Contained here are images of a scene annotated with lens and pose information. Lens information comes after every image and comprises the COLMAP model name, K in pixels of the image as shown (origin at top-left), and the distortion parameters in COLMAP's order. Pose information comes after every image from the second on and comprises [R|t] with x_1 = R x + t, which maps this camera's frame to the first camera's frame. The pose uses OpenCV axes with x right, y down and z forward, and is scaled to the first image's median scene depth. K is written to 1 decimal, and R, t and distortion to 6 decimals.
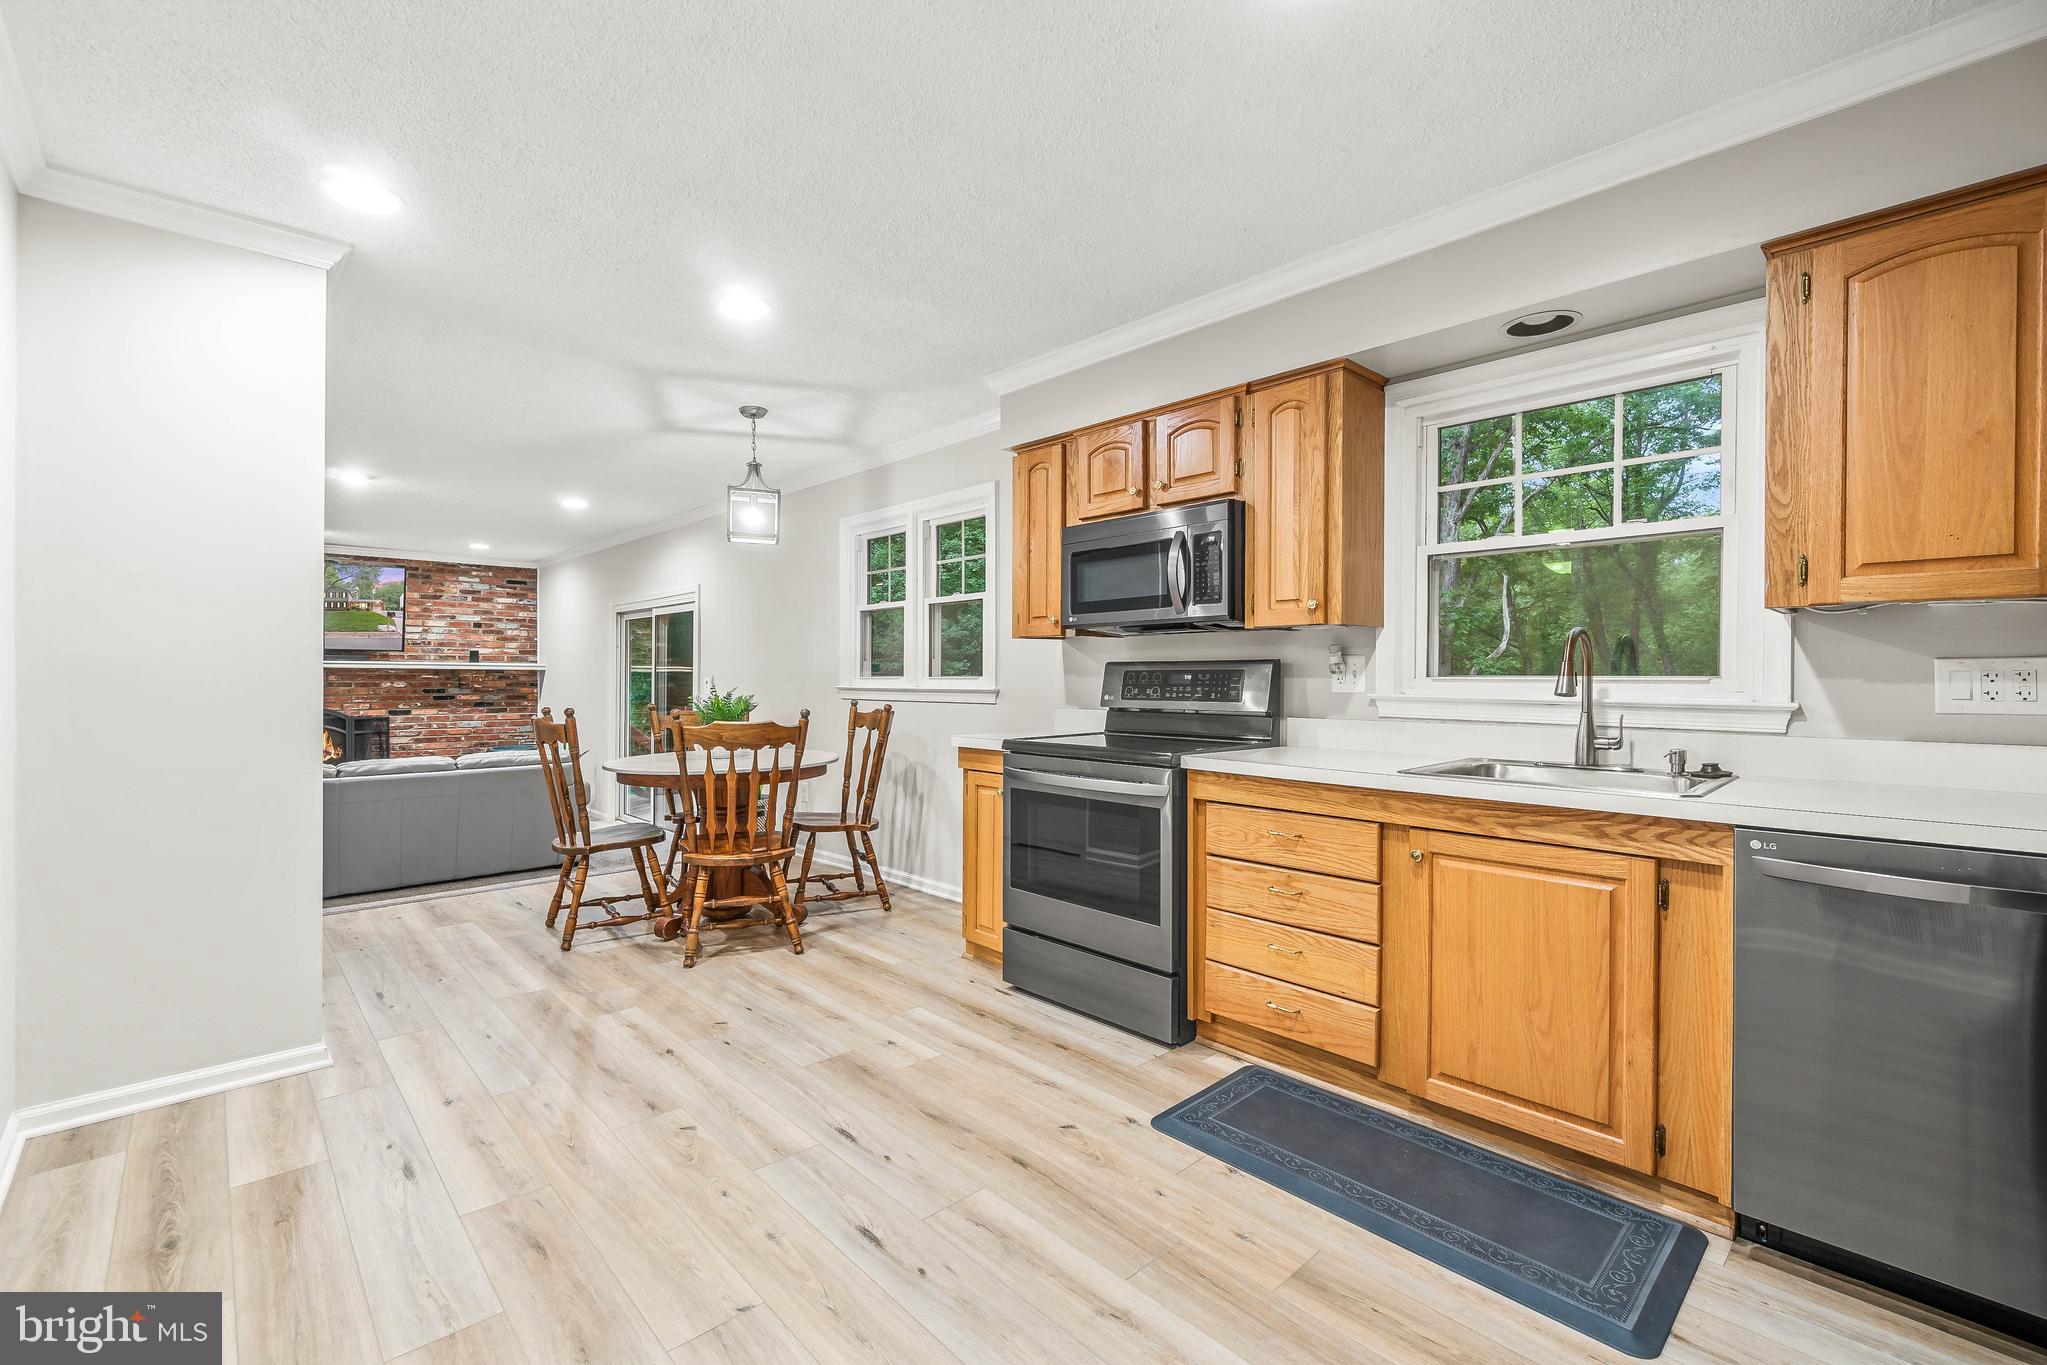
lens RADIAL K [[891.8, 0, 1007.5], [0, 891.8, 687.0], [0, 0, 1]] dist [-0.000316, 0.000740]
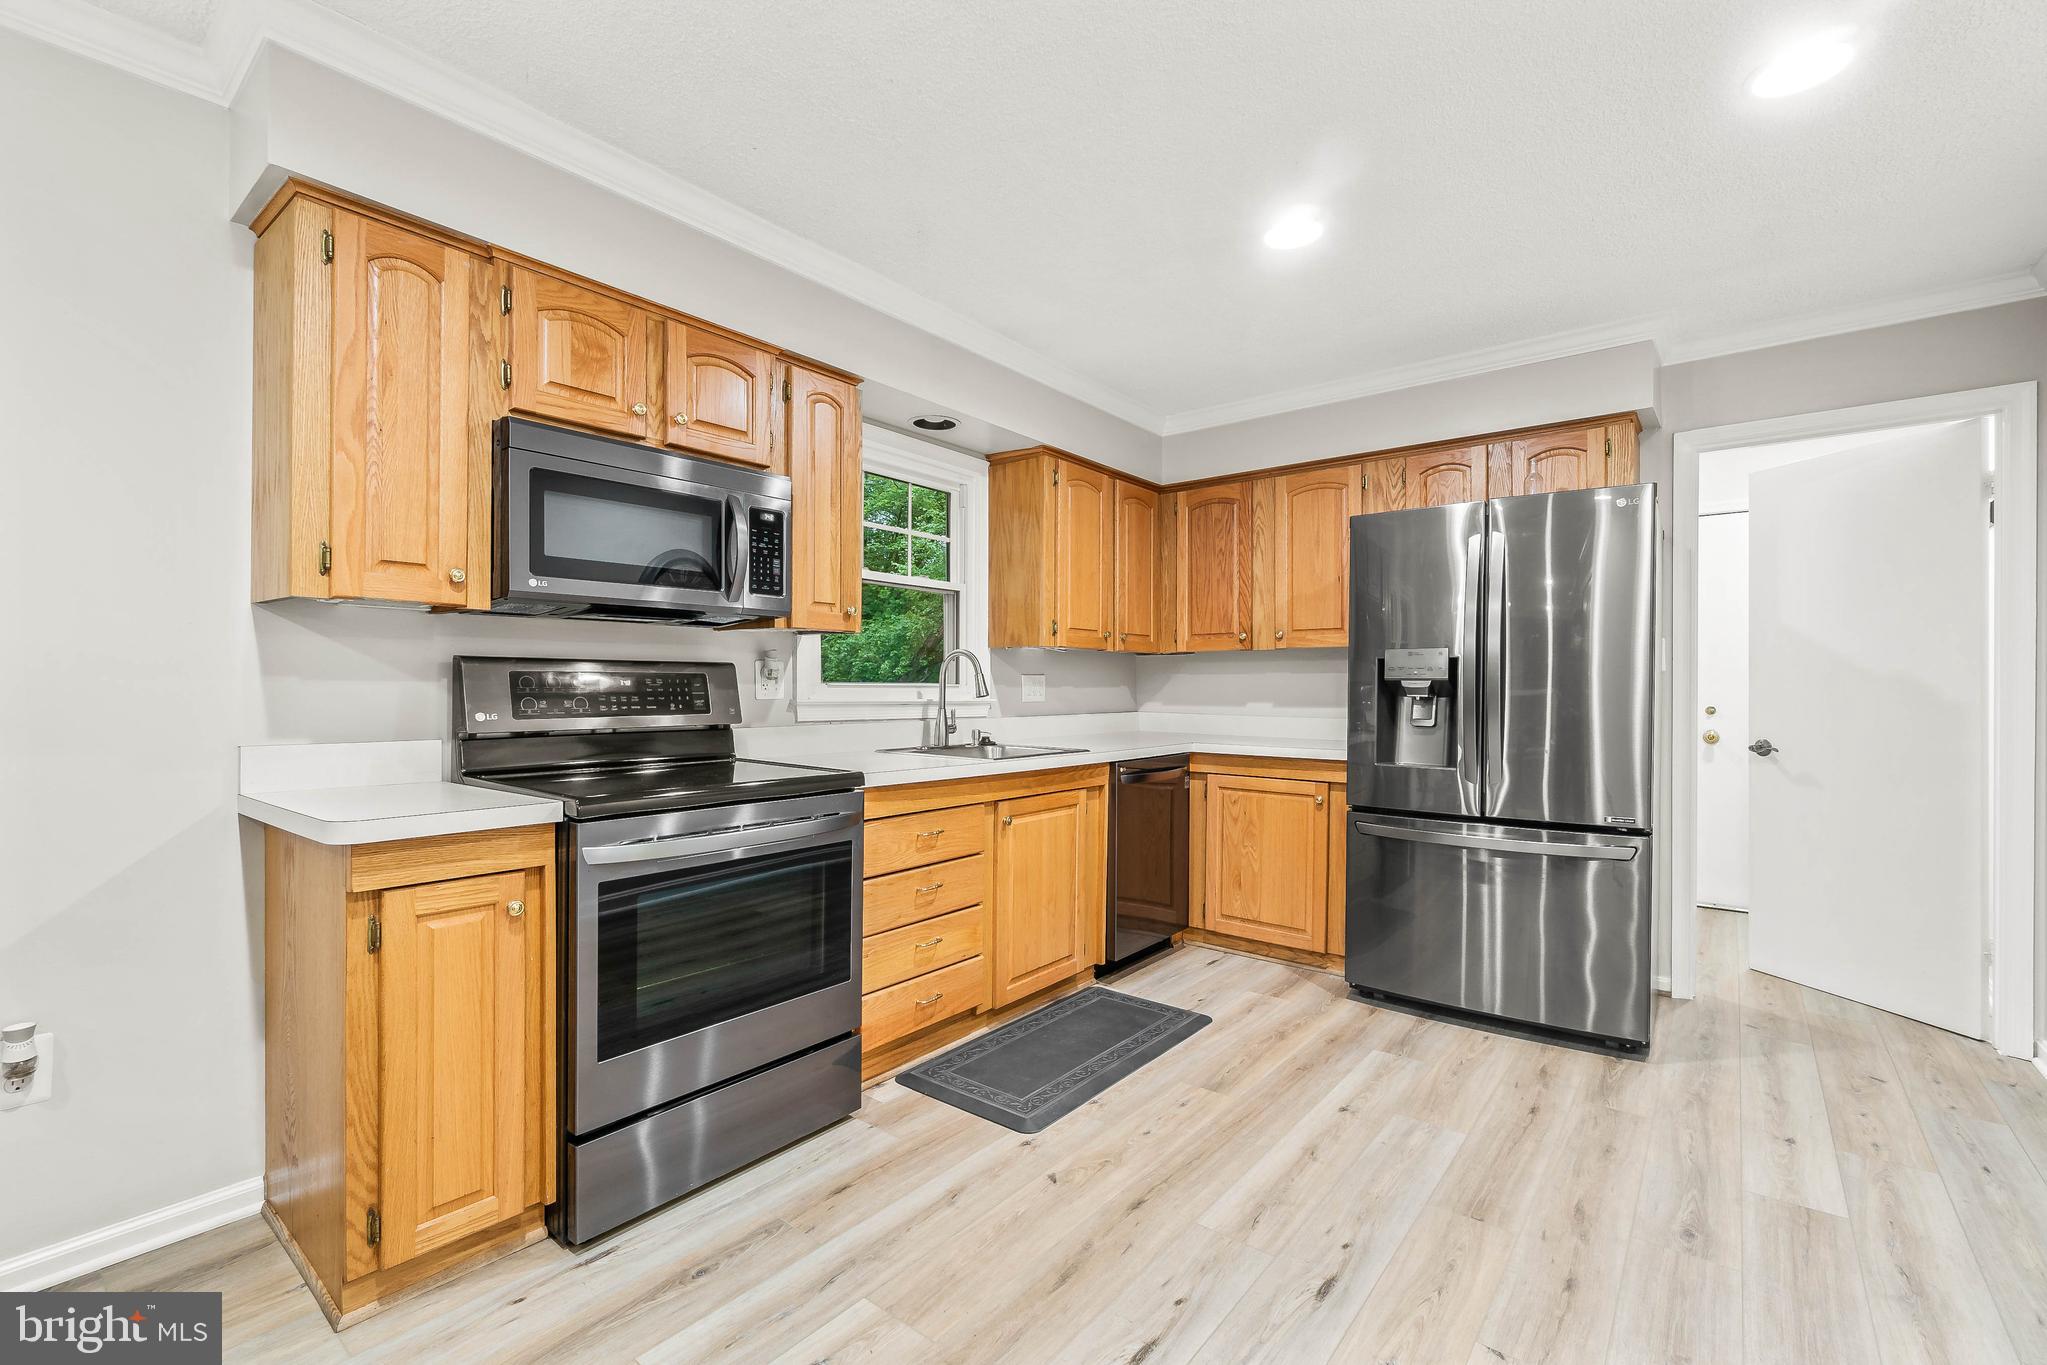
lens RADIAL K [[891.8, 0, 1001.7], [0, 891.8, 693.3], [0, 0, 1]] dist [-0.000316, 0.000740]
pose [[-0.138885, -0.008654, 0.990271, -0.788379], [0.009545, 0.999904, 0.010077, -0.009696], [-0.990262, 0.010852, -0.138789, 1.127375]]
